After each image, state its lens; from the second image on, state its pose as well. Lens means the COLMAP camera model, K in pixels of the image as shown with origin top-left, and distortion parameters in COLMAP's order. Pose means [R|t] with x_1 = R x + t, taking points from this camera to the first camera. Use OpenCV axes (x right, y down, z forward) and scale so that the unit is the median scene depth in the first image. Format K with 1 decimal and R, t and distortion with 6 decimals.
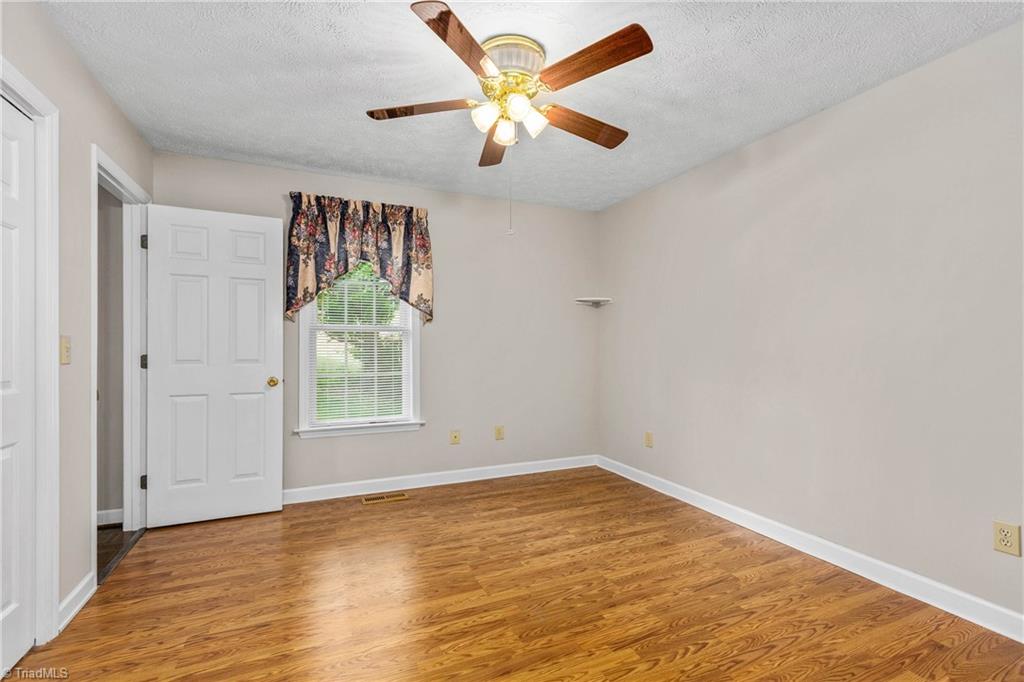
lens RADIAL K [[457.4, 0, 505.6], [0, 457.4, 341.3], [0, 0, 1]] dist [0.001937, -0.001172]
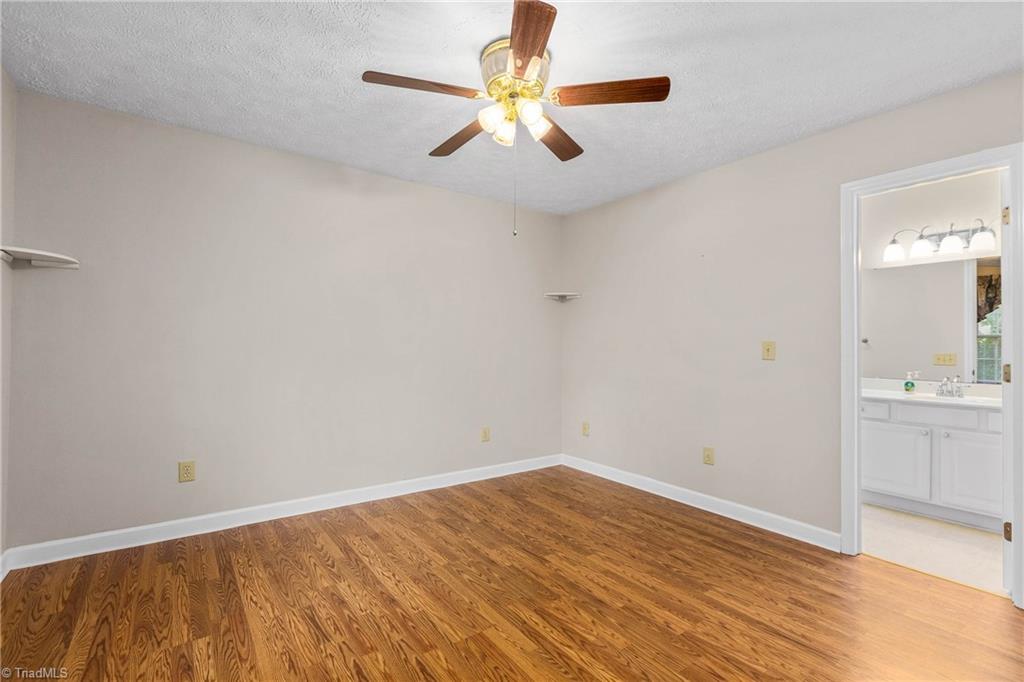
lens RADIAL K [[457.4, 0, 512.9], [0, 457.4, 338.8], [0, 0, 1]] dist [0.001937, -0.001172]
pose [[-0.214696, 0.013734, 0.976584, -0.786009], [-0.019557, 0.999640, -0.018358, 0.007435], [-0.976485, -0.023041, -0.214350, 0.990699]]
